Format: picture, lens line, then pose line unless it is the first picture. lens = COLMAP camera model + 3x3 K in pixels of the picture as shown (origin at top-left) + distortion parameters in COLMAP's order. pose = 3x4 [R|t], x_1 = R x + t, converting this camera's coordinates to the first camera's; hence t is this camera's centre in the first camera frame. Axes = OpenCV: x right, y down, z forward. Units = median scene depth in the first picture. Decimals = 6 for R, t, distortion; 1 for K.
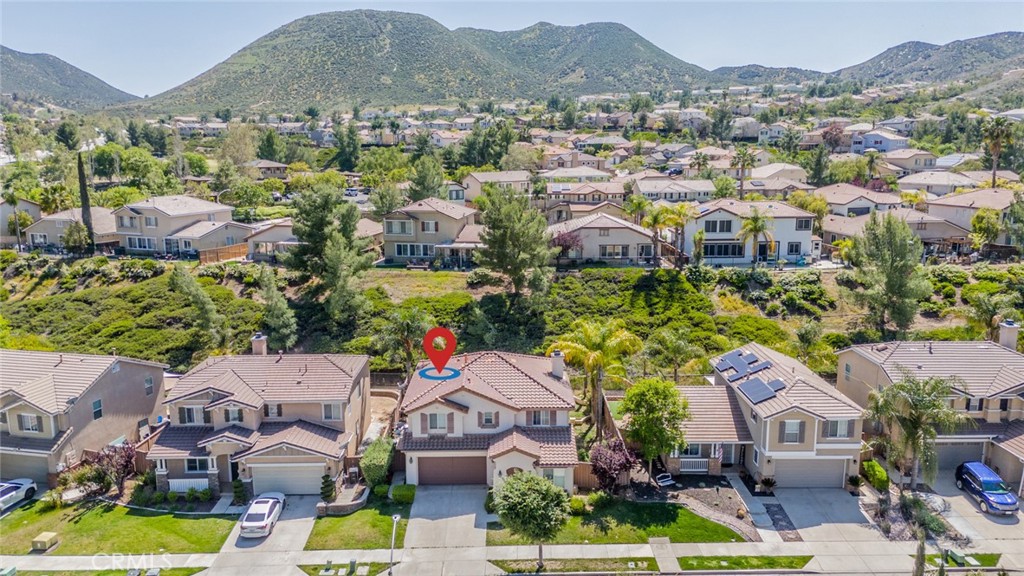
lens RADIAL K [[746.8, 0, 512.0], [0, 746.8, 288.0], [0, 0, 1]] dist [0.067693, -0.071901]
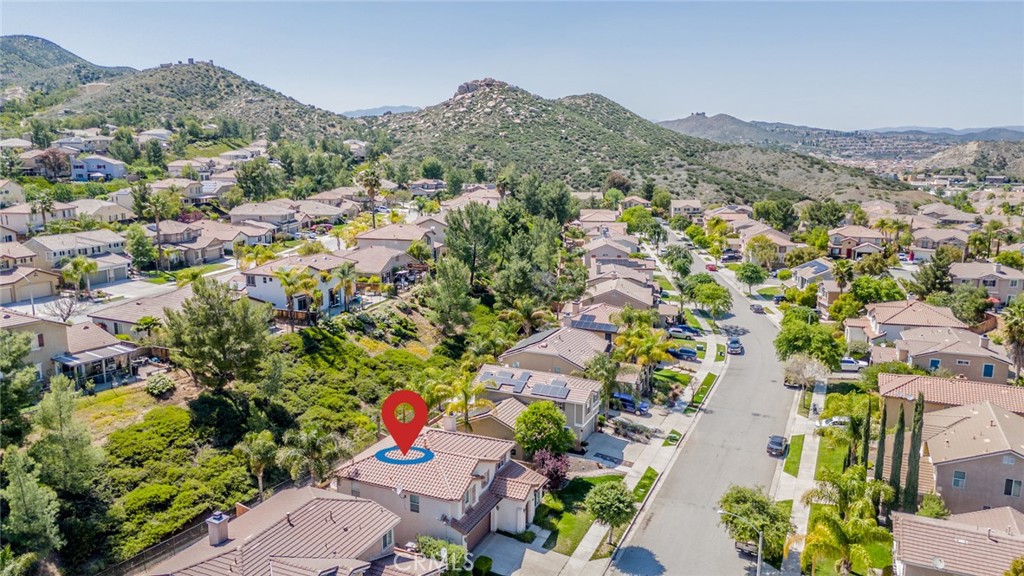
lens RADIAL K [[746.8, 0, 512.0], [0, 746.8, 288.0], [0, 0, 1]] dist [0.067693, -0.071901]
pose [[0.417149, -0.165643, 0.893616, -1.057961], [0.162926, 0.980952, 0.105777, -0.250121], [-0.894115, 0.101469, 0.436191, 0.409937]]
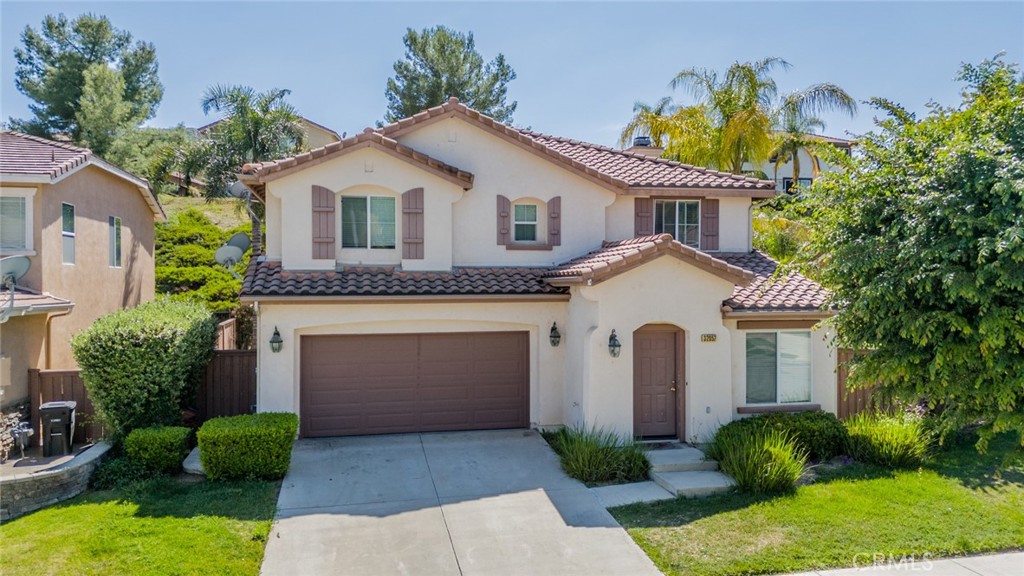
lens RADIAL K [[746.8, 0, 512.0], [0, 746.8, 288.0], [0, 0, 1]] dist [0.067693, -0.071901]
pose [[0.977490, 0.003381, 0.210955, -0.108212], [0.035253, 0.983197, -0.179111, 0.265659], [-0.208015, 0.182516, 0.960946, 0.708133]]
